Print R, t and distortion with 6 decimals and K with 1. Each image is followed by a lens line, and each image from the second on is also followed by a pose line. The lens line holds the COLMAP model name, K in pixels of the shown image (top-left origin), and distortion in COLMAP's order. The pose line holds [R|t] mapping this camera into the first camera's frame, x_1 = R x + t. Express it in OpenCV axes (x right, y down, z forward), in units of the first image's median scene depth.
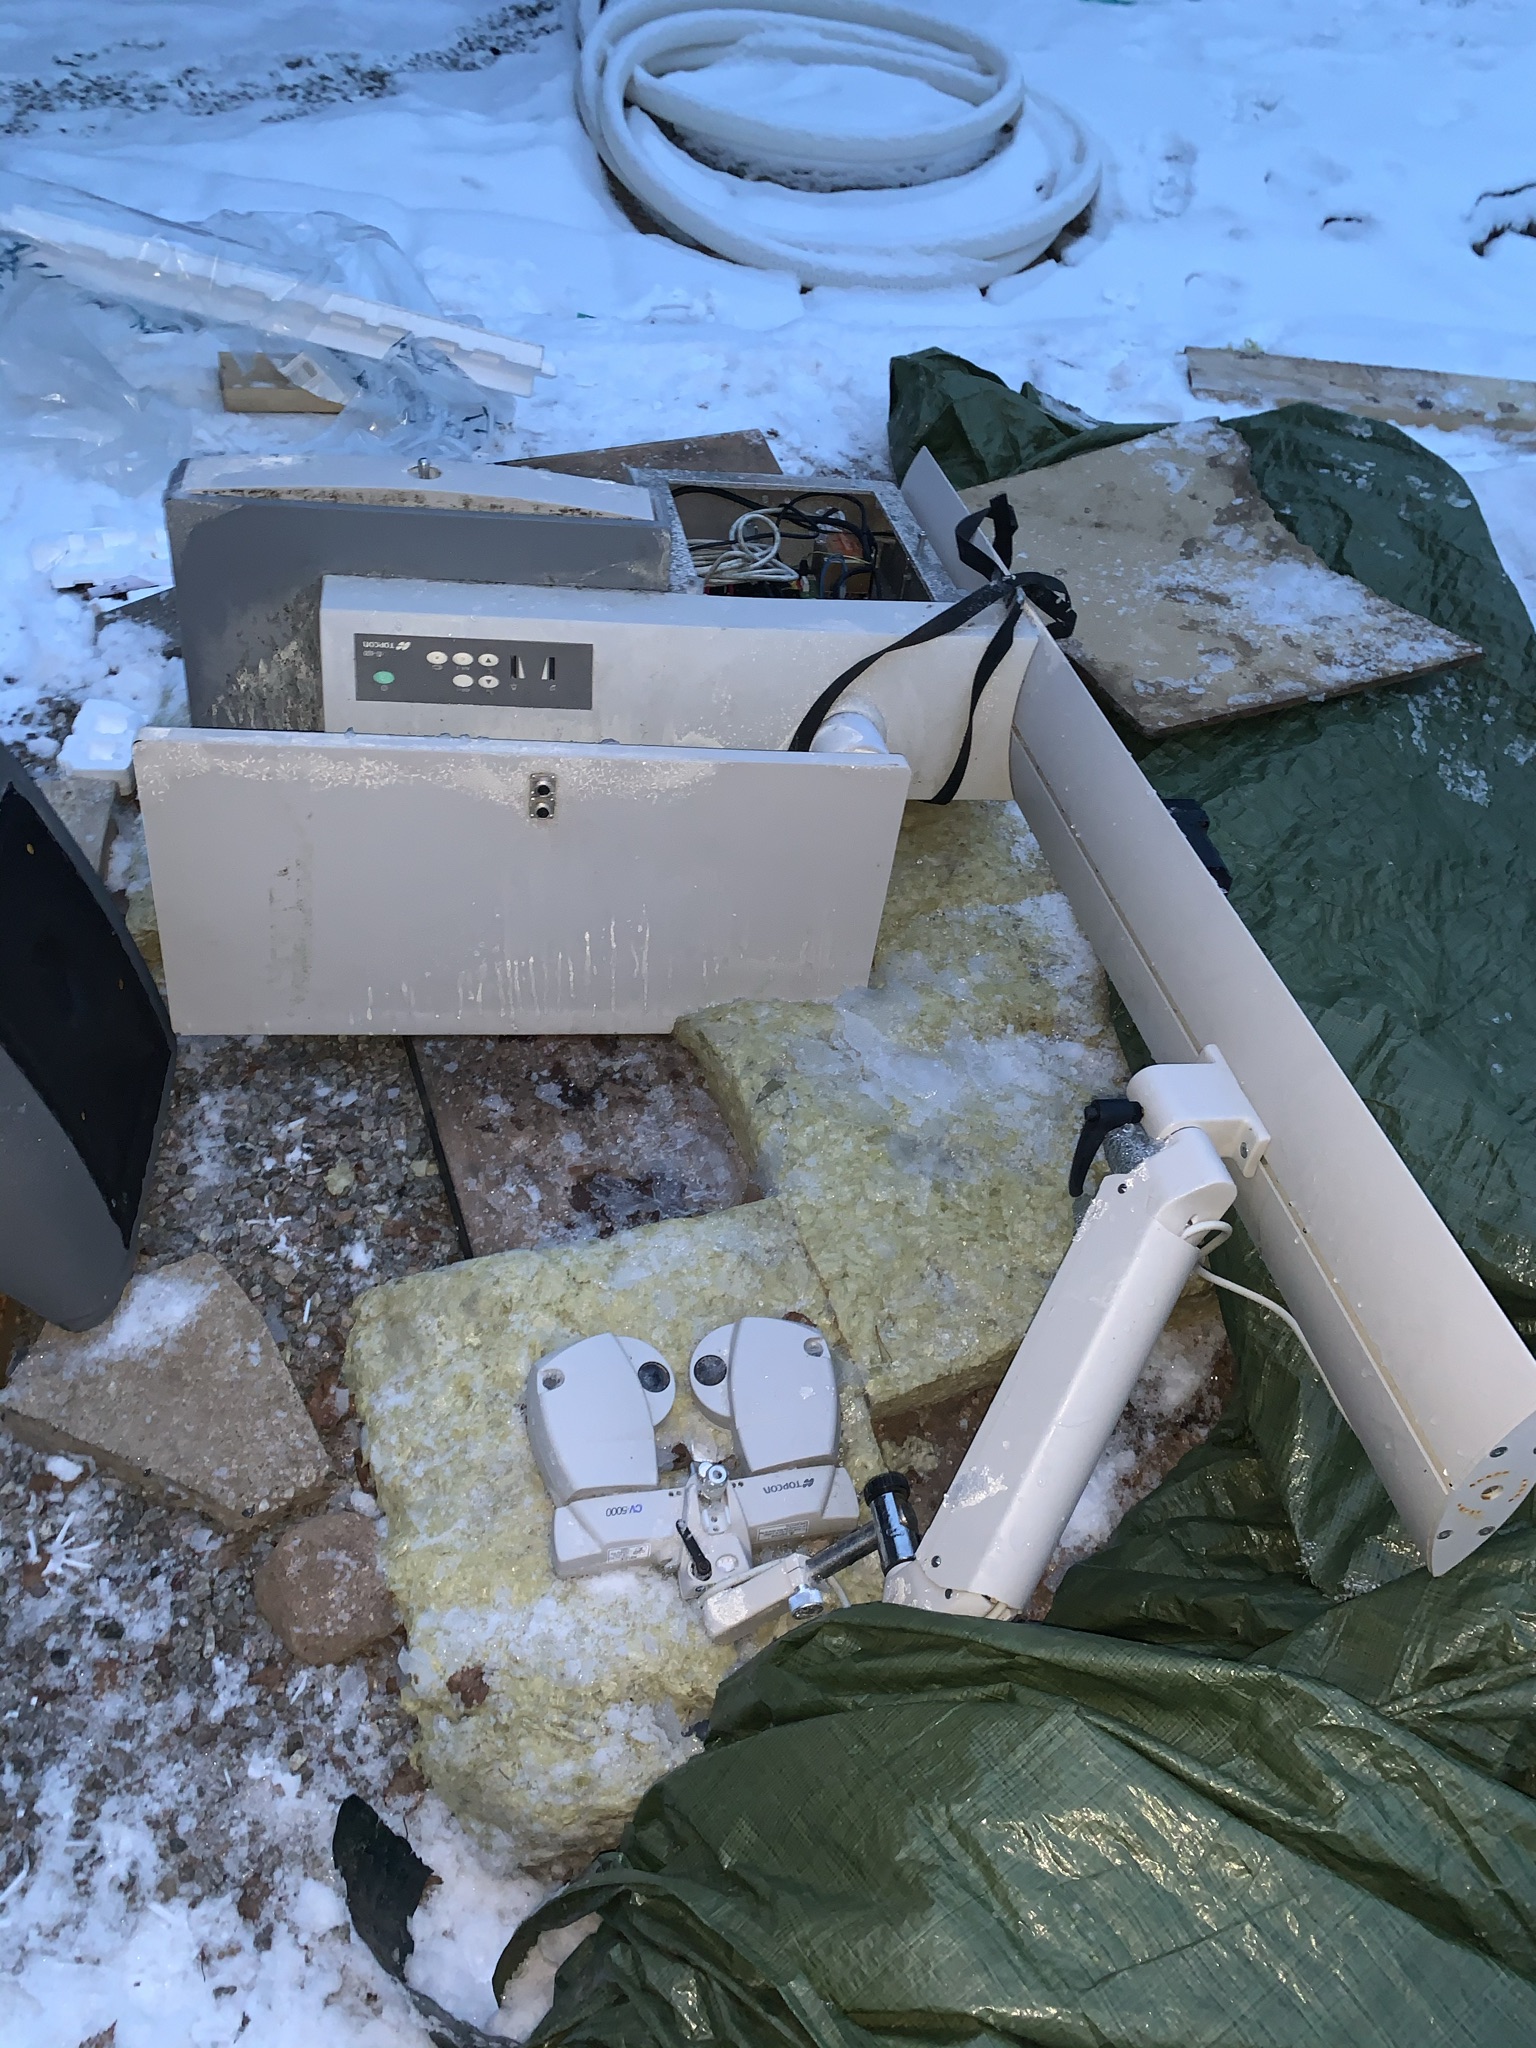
lens RADIAL K [[1517.7, 0, 805.0], [0, 1517.7, 950.5], [0, 0, 1]] dist [0.012982, -0.010983]
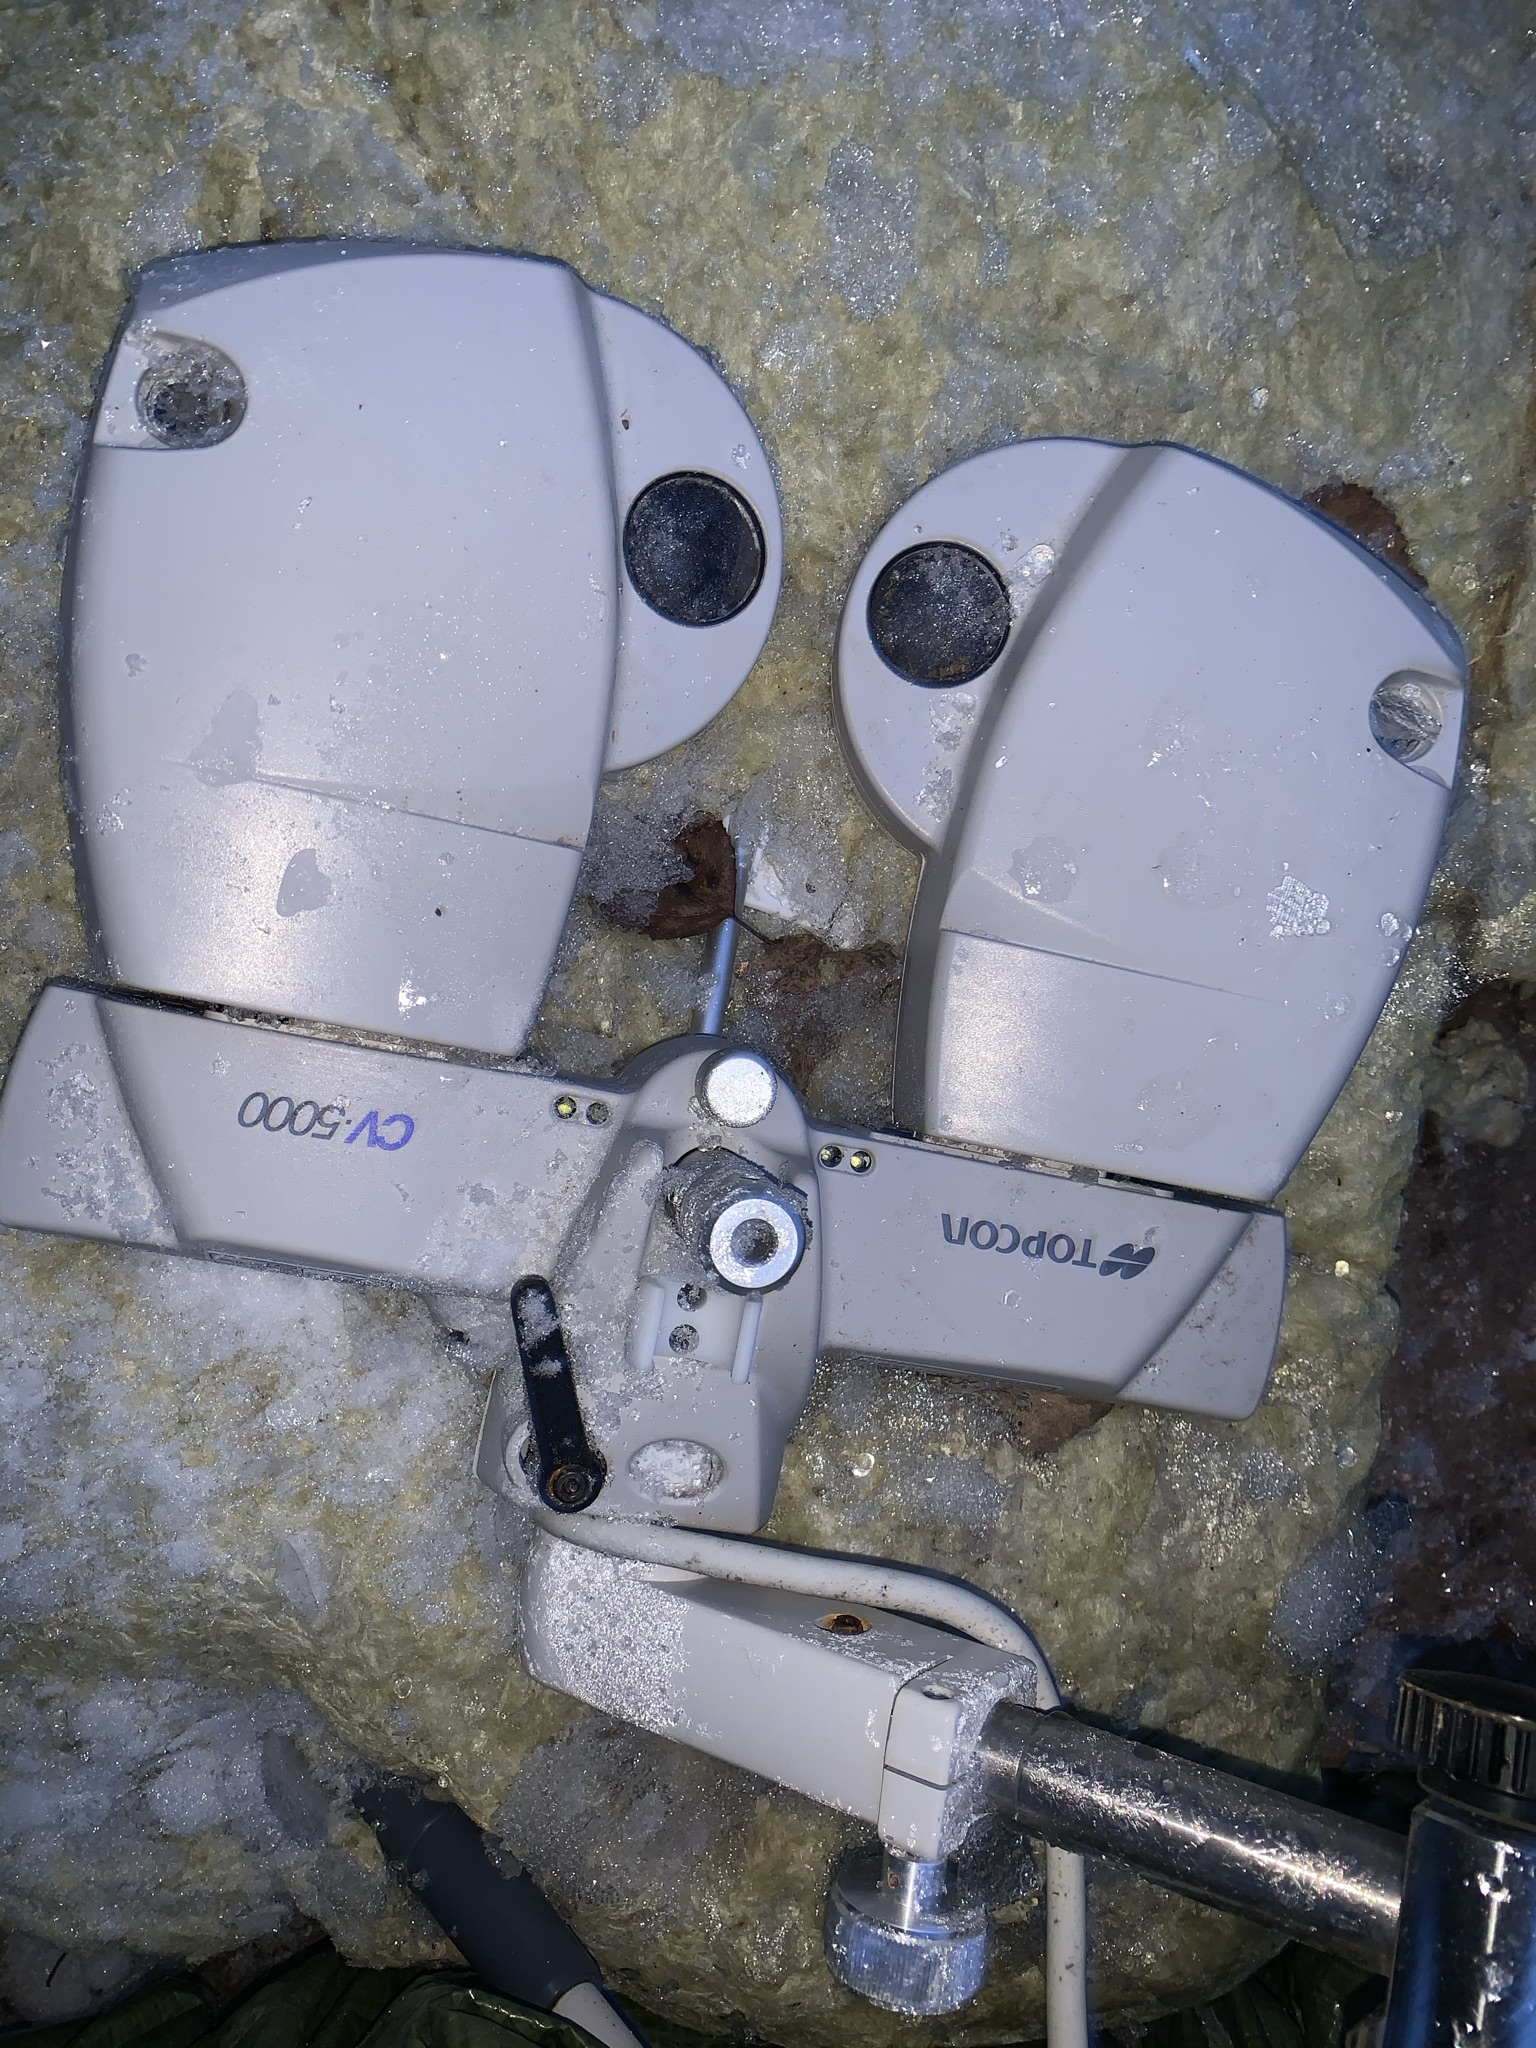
lens RADIAL K [[1517.7, 0, 805.0], [0, 1517.7, 950.5], [0, 0, 1]] dist [0.012982, -0.010983]
pose [[0.912797, 0.408035, 0.017559, -0.065274], [-0.321416, 0.691172, 0.647281, 0.173829], [0.251977, -0.596480, 0.762049, 0.807939]]
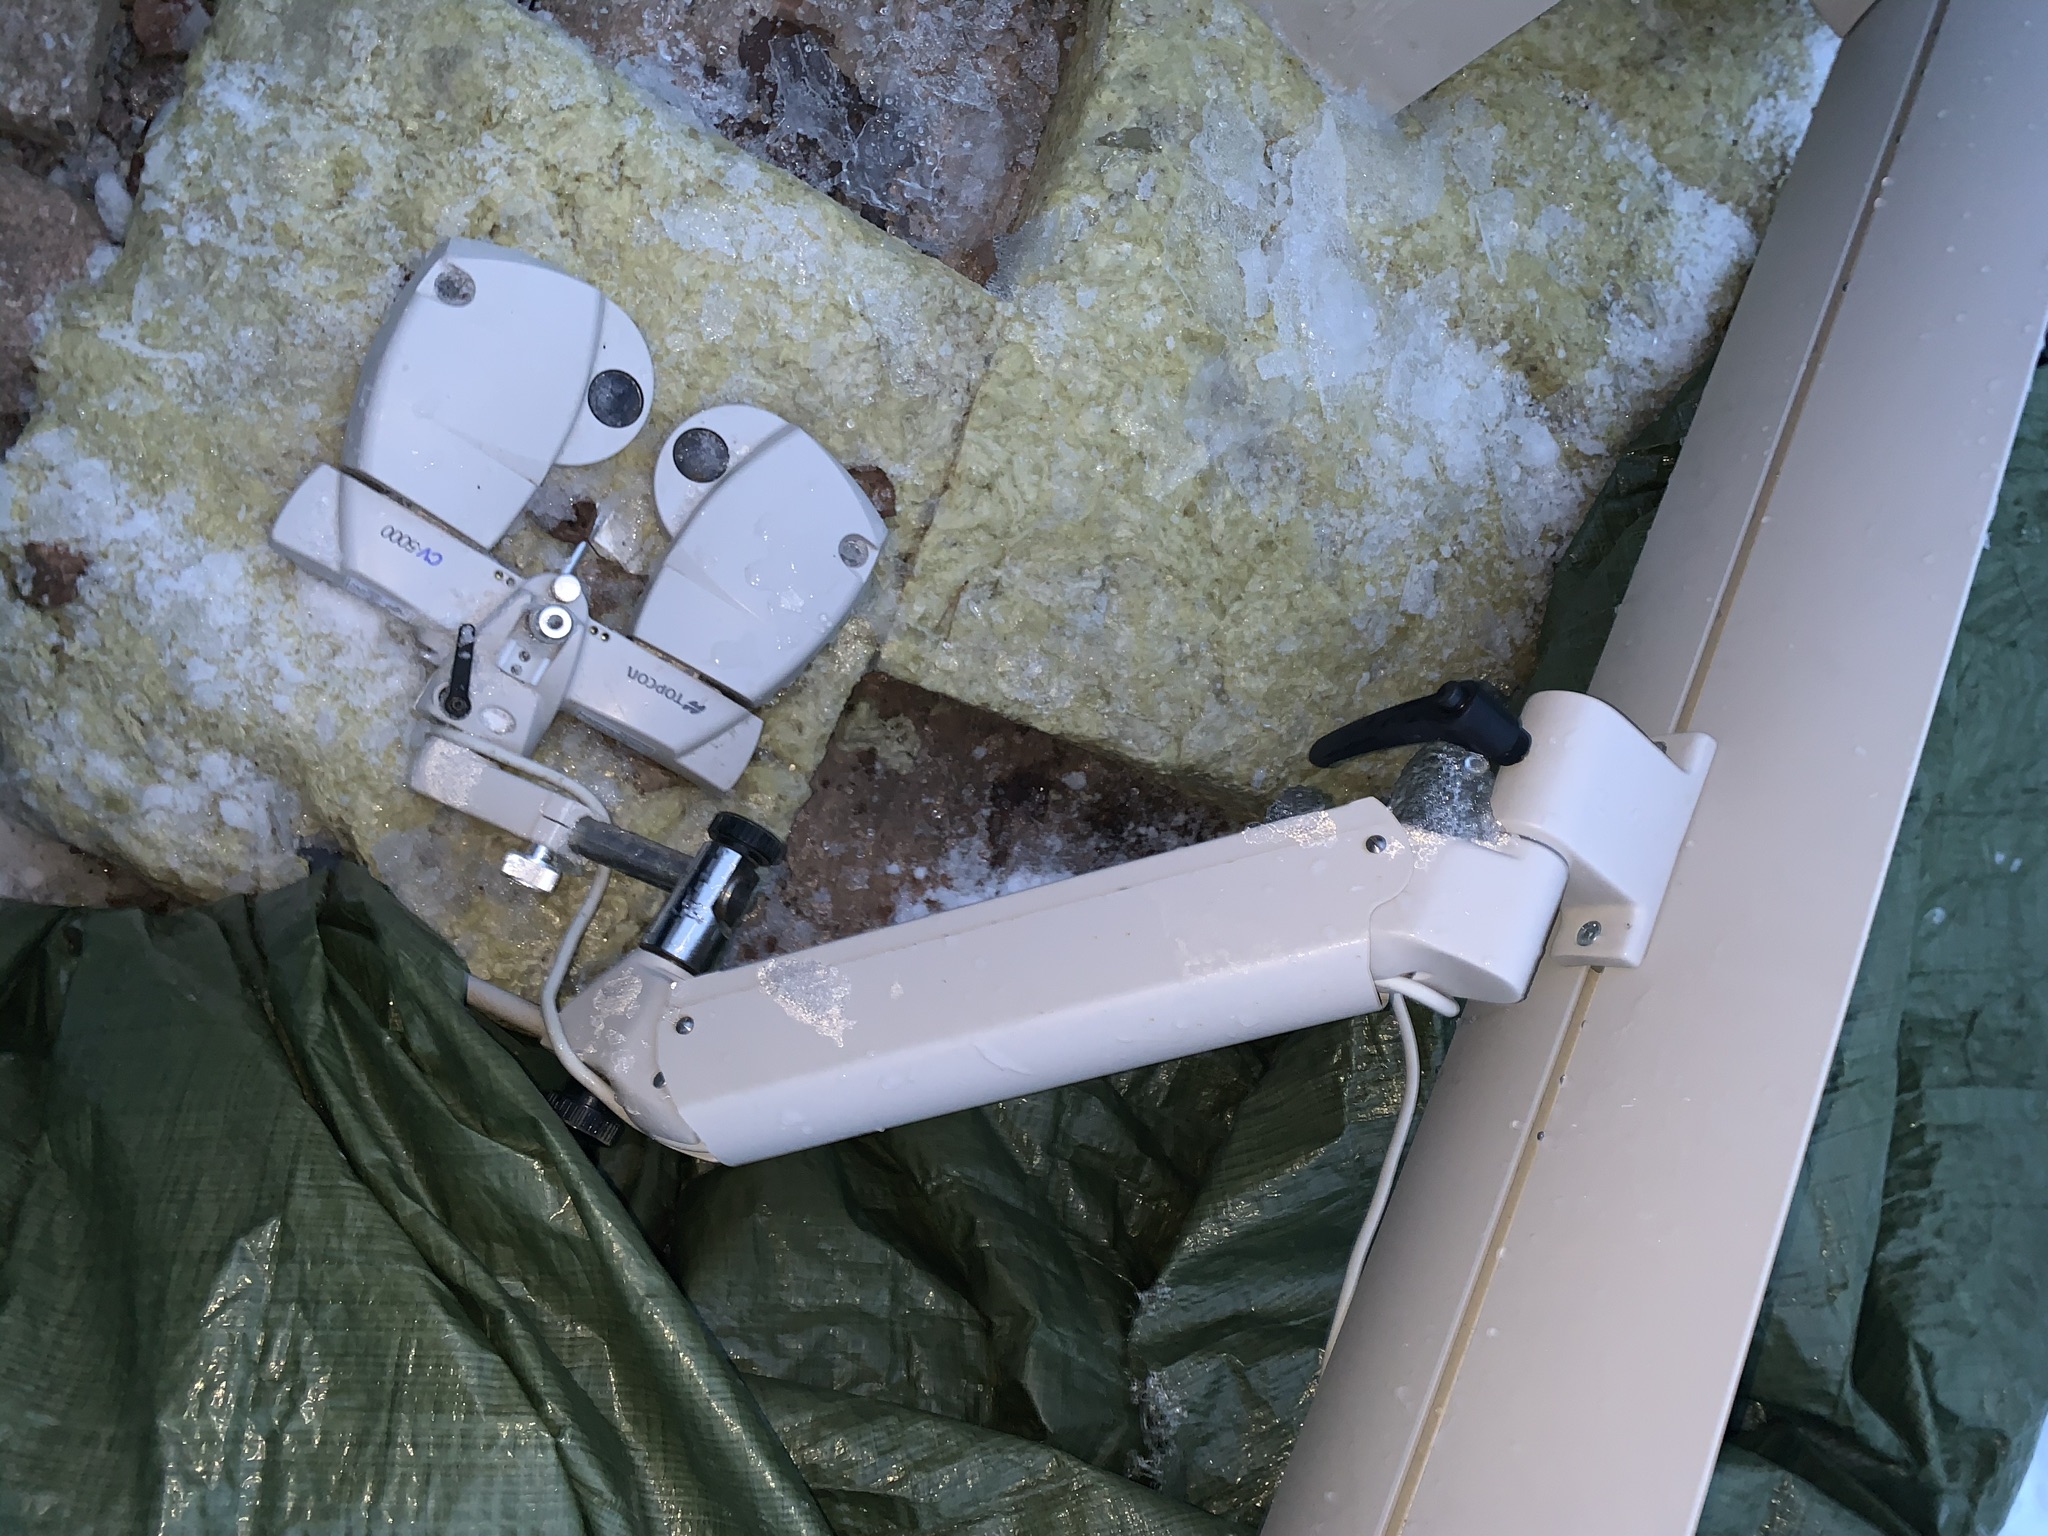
lens RADIAL K [[1517.7, 0, 1079.0], [0, 1517.7, 768.9], [0, 0, 1]] dist [0.012982, -0.010983]
pose [[0.722010, 0.666524, 0.185603, 0.016839], [-0.658863, 0.580467, 0.478496, -0.037686], [0.211192, -0.467766, 0.858250, 0.468511]]
